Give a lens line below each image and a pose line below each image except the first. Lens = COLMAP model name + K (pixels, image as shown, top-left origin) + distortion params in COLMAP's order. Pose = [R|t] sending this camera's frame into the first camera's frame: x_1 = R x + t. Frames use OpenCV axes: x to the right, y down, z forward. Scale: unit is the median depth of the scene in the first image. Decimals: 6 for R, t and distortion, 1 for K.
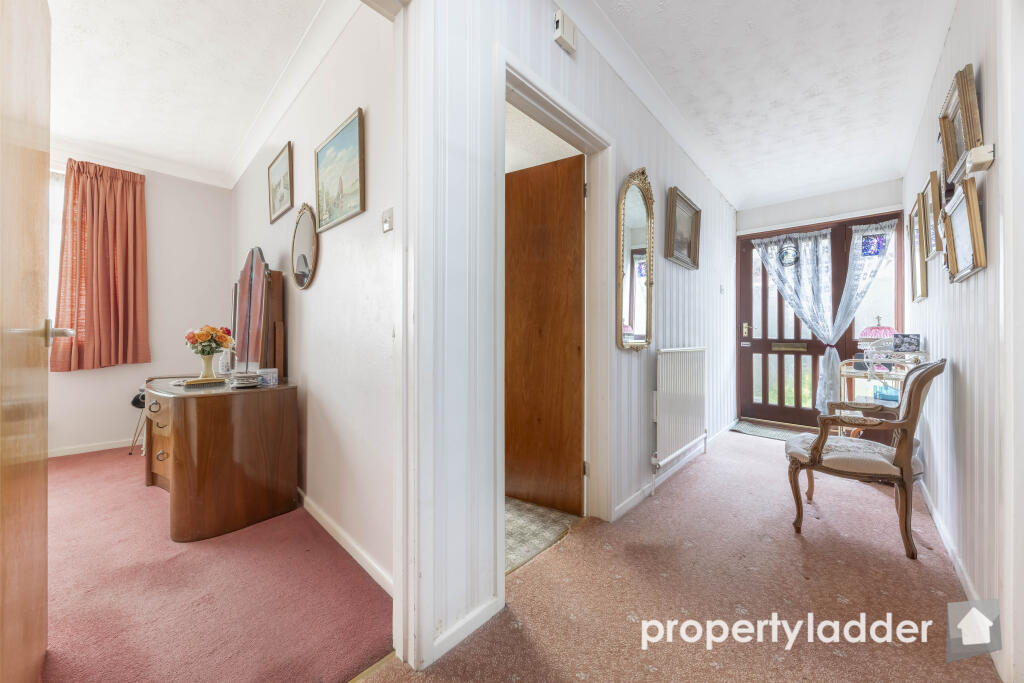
lens RADIAL K [[355.9, 0, 511.0], [0, 355.9, 340.1], [0, 0, 1]] dist [0.000618, -0.000180]
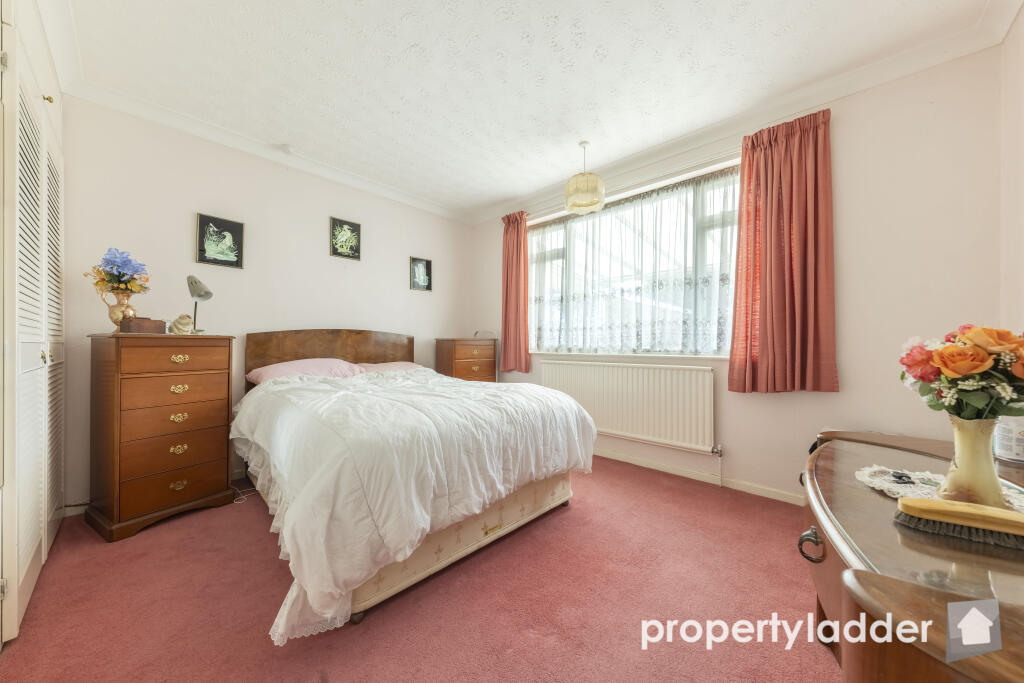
lens RADIAL K [[355.9, 0, 511.0], [0, 355.9, 340.1], [0, 0, 1]] dist [0.000618, -0.000180]
pose [[0.007830, -0.017348, -0.999819, -0.411276], [-0.016630, 0.999709, -0.017476, -0.012168], [0.999831, 0.016764, 0.007540, 0.445381]]
